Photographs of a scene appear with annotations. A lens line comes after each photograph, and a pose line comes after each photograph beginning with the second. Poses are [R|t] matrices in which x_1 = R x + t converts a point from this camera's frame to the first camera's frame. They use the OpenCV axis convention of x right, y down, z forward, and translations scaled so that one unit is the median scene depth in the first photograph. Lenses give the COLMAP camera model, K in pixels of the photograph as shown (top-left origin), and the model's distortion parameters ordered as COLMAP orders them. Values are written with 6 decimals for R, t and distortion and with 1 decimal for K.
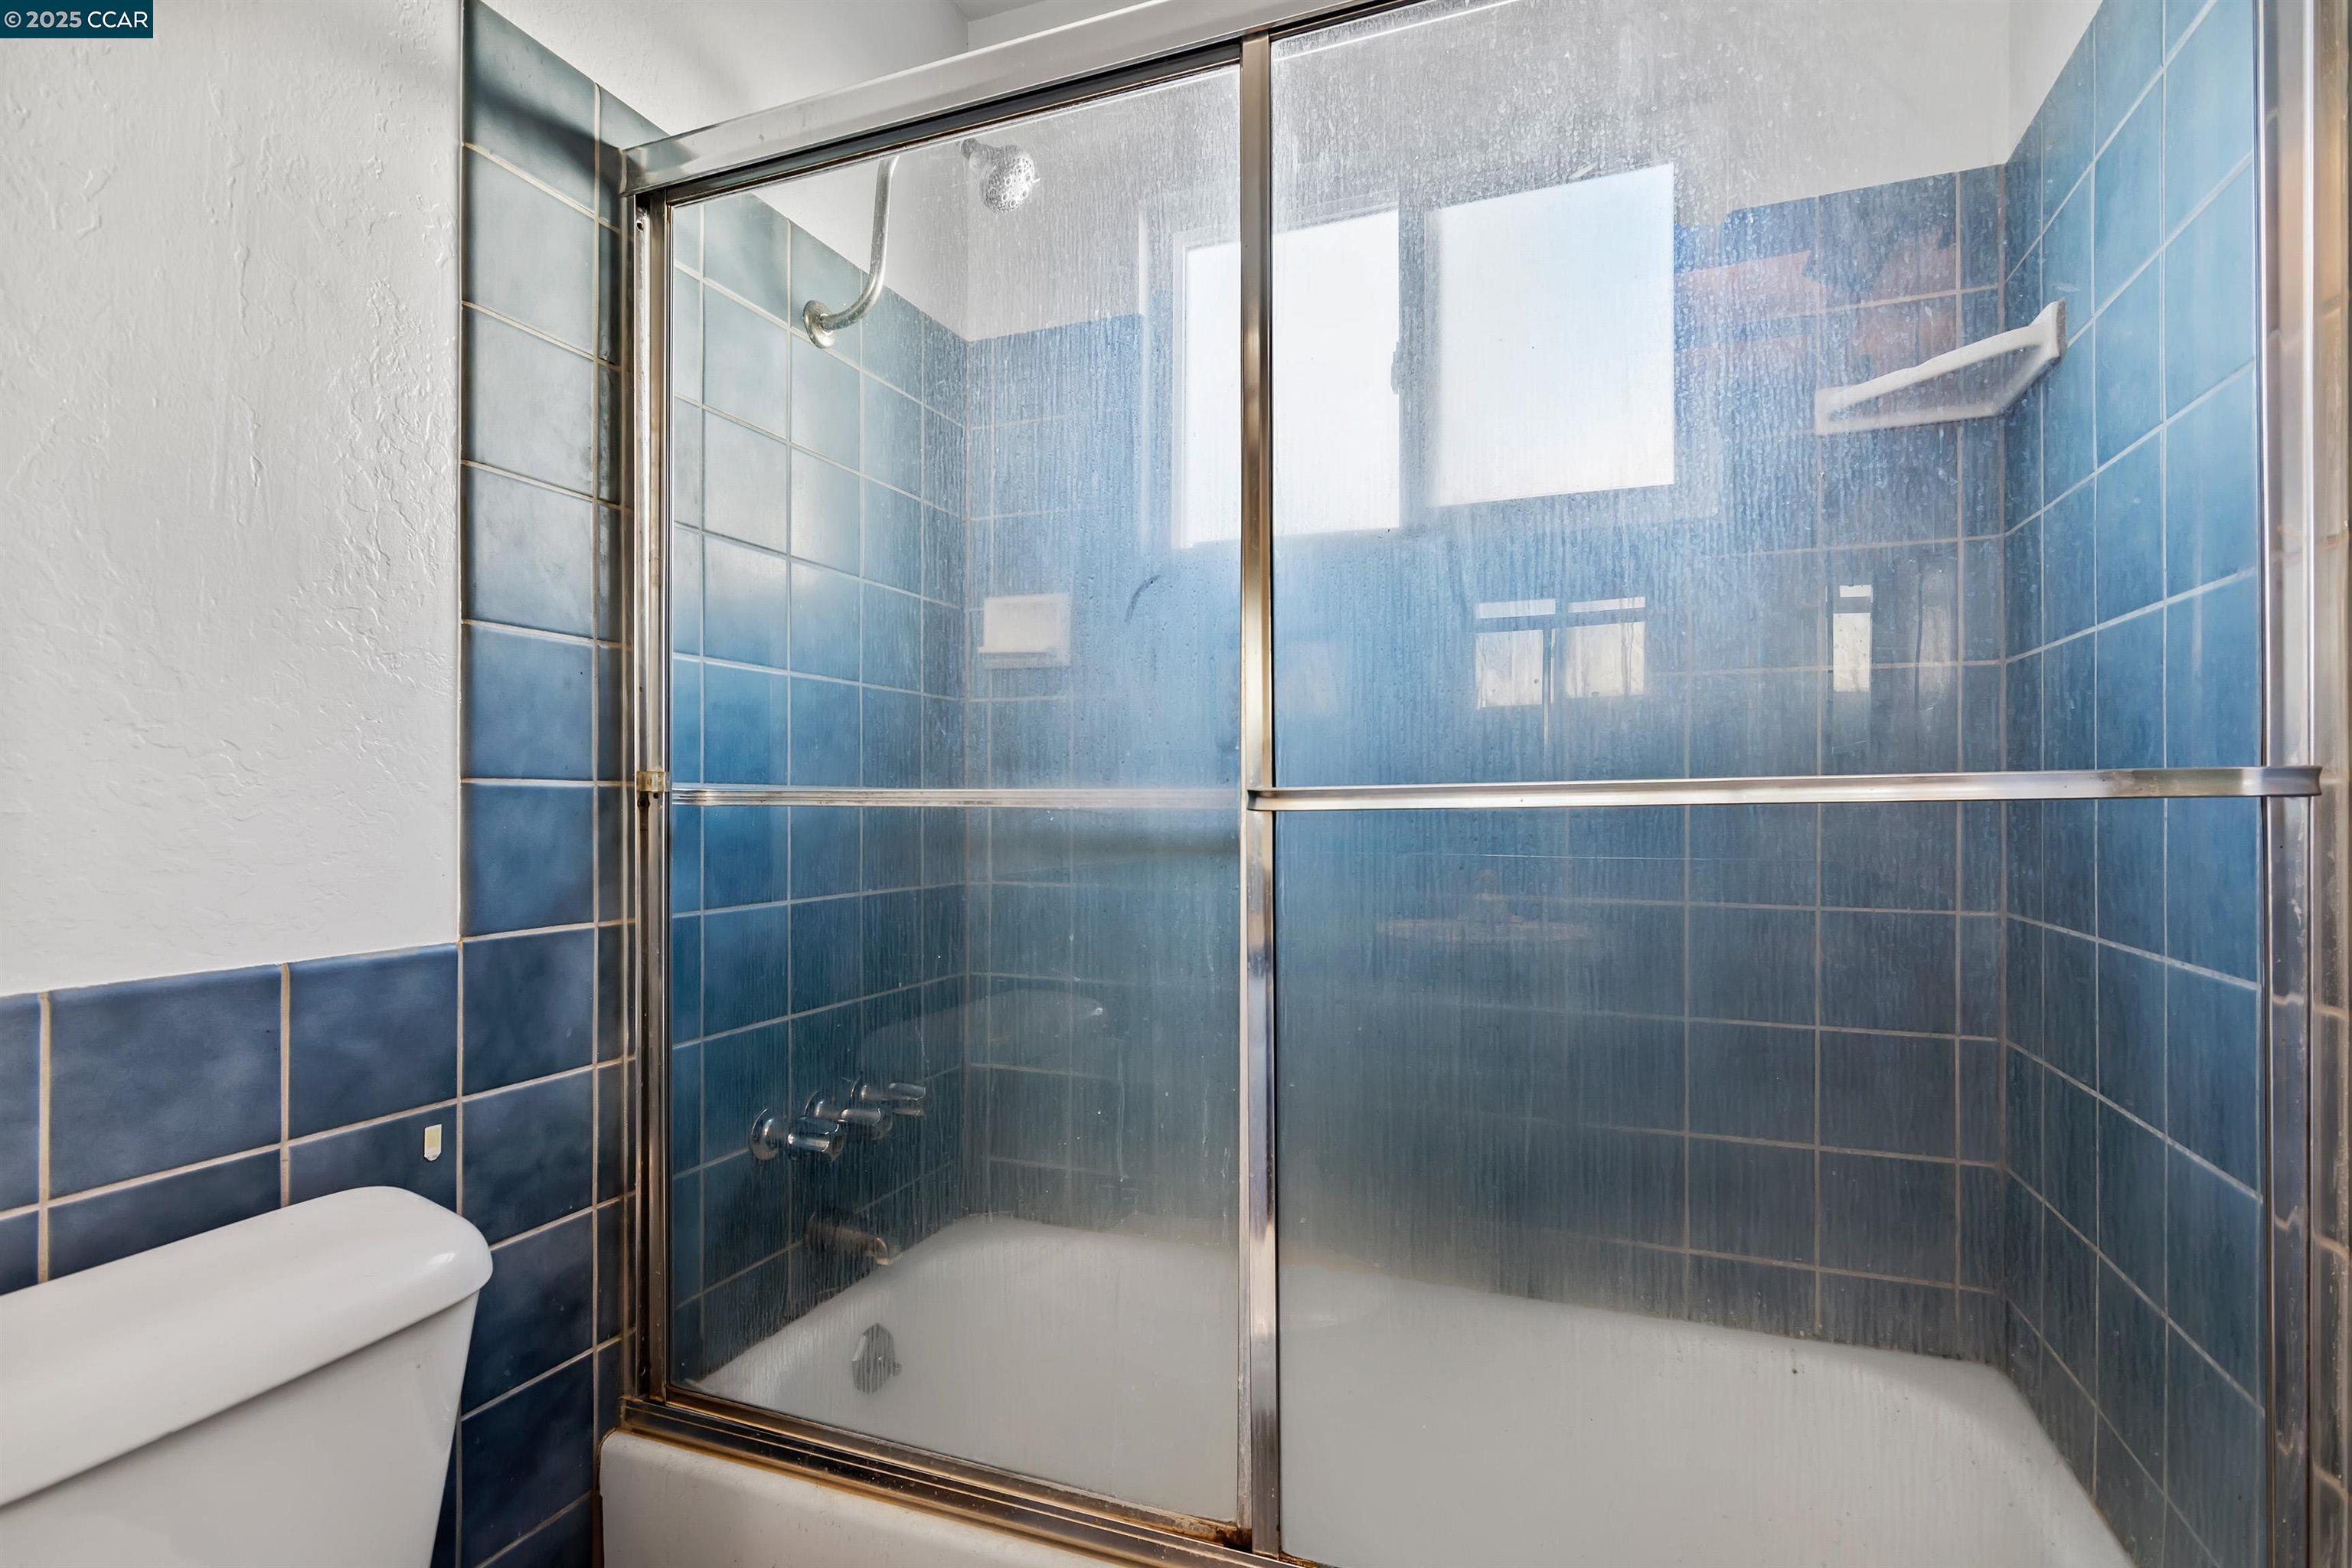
lens RADIAL K [[1144.8, 0, 1173.8], [0, 1144.8, 792.6], [0, 0, 1]] dist [0.004839, -0.000293]
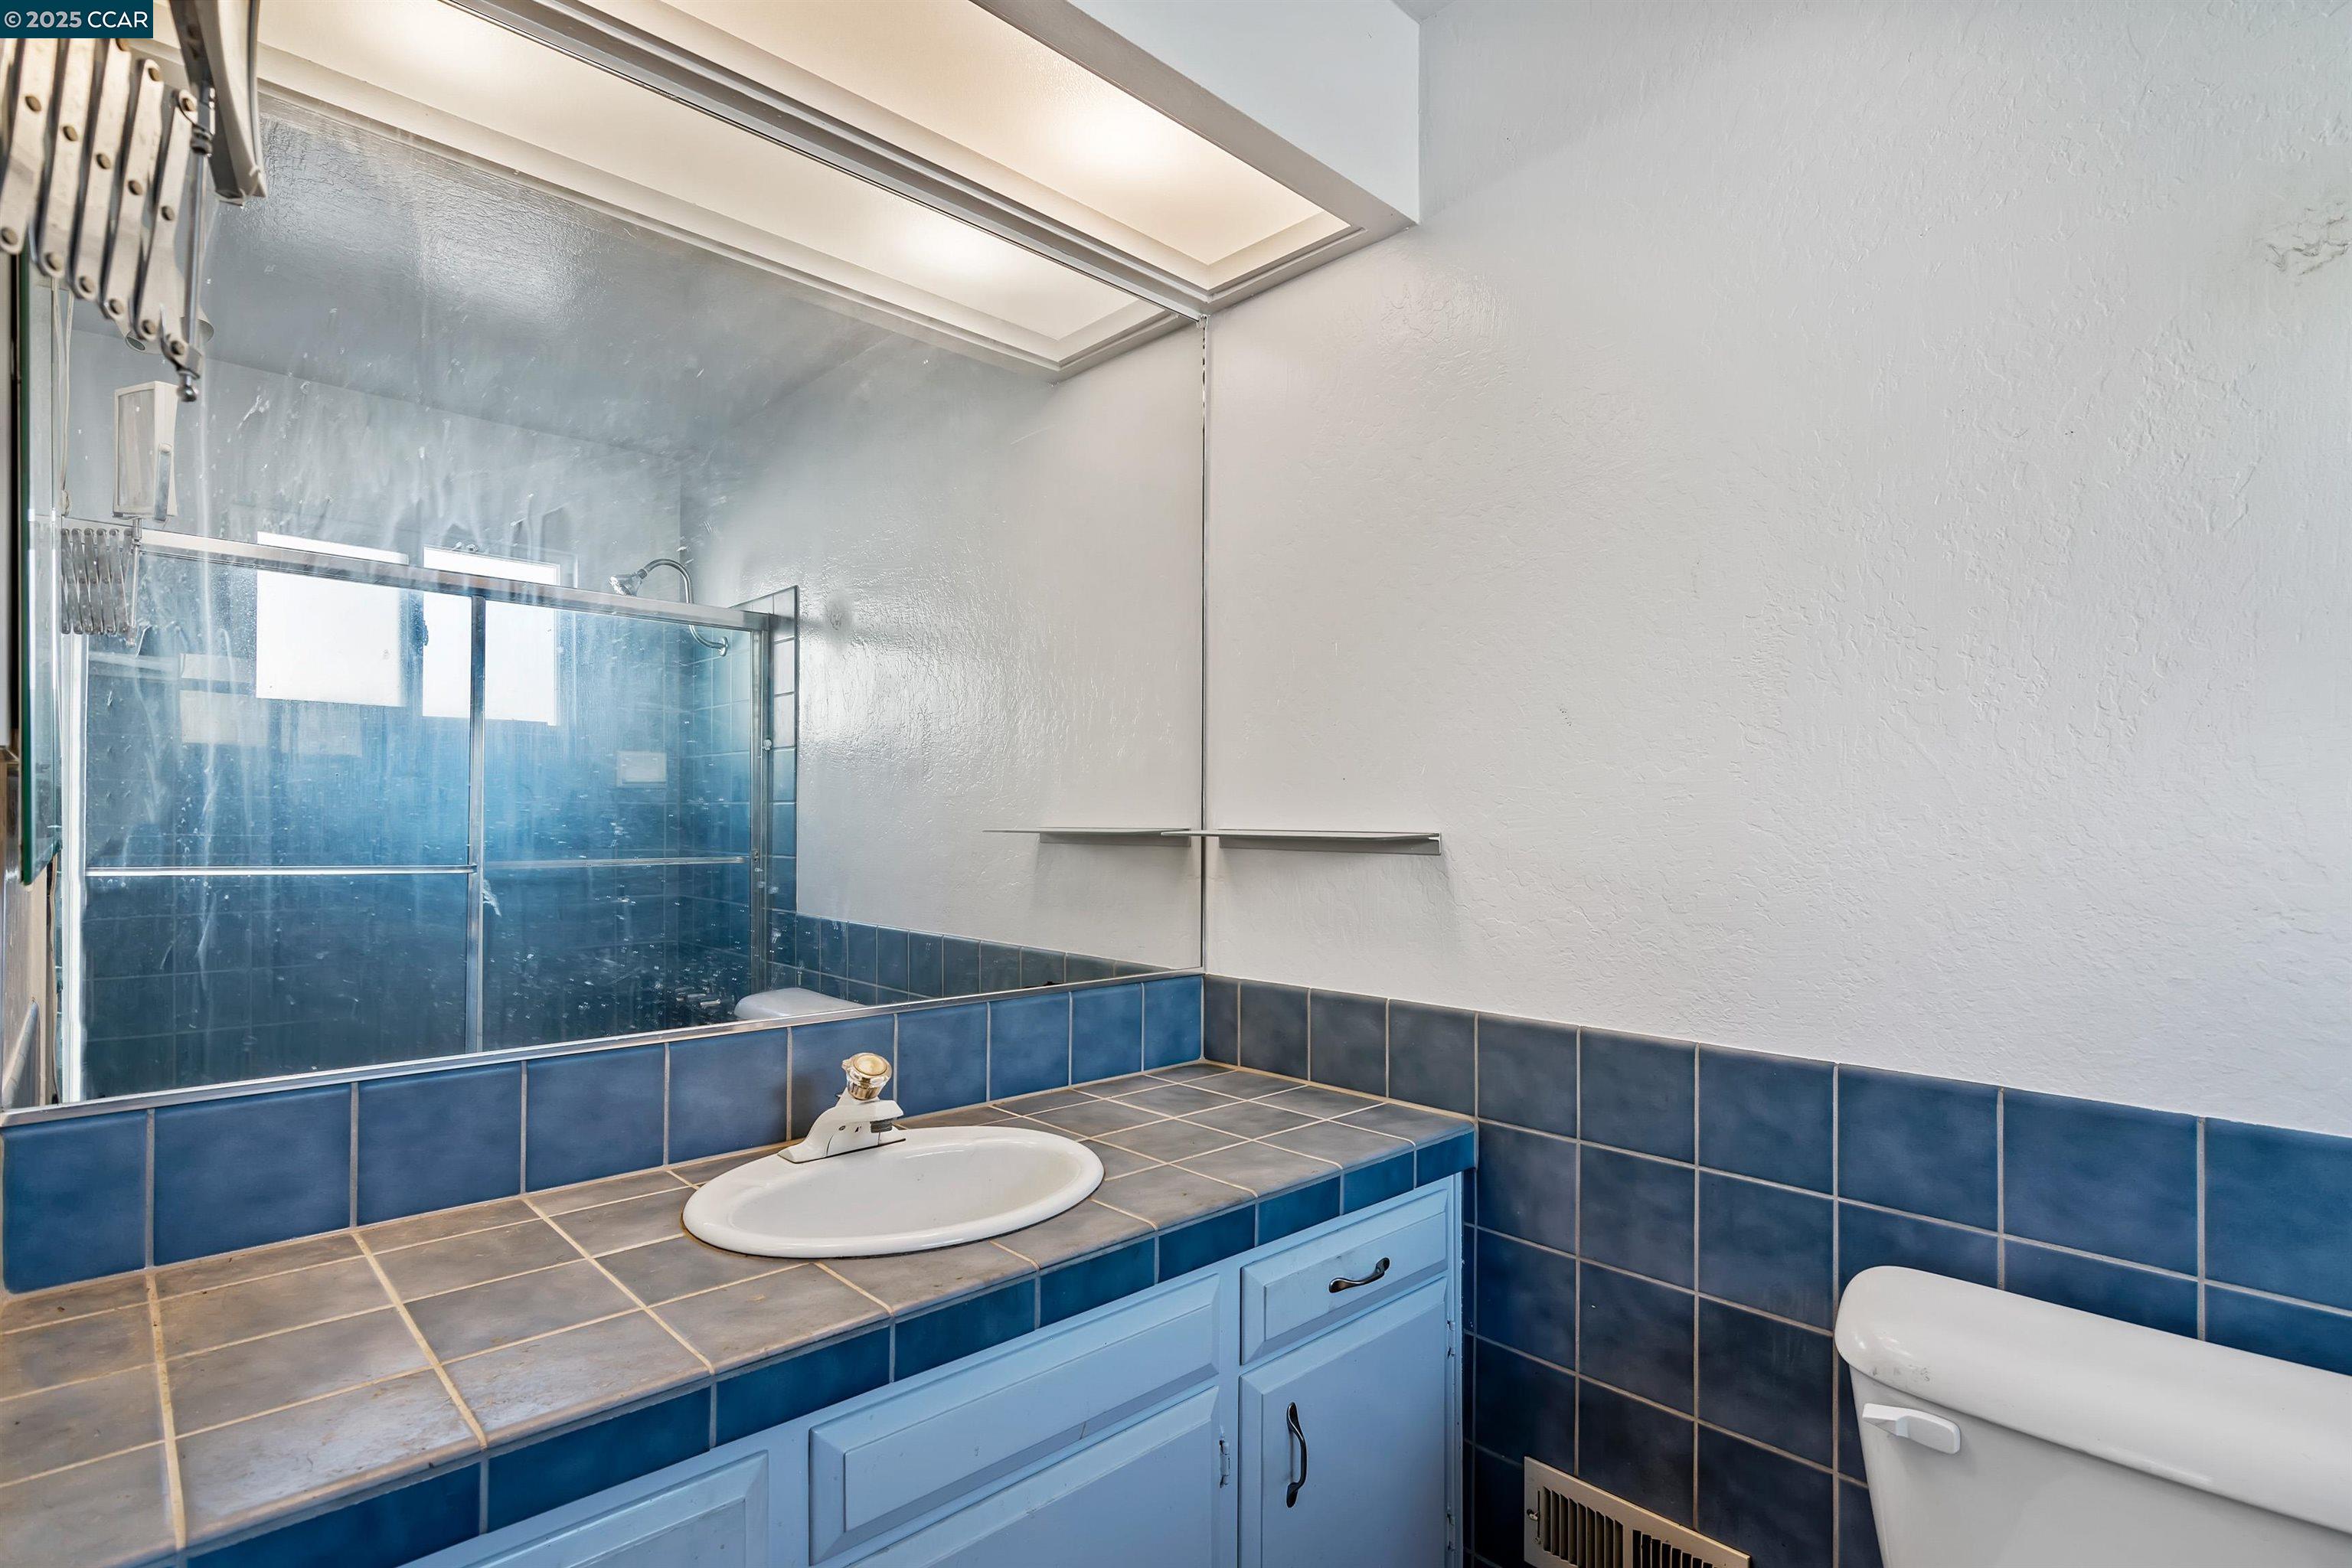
lens RADIAL K [[1144.8, 0, 1174.1], [0, 1144.8, 799.9], [0, 0, 1]] dist [0.004839, -0.000293]
pose [[-0.418739, -0.017805, -0.907932, 0.691523], [-0.006553, 0.999841, -0.016586, -0.156262], [0.908083, -0.000995, -0.418789, 0.476590]]
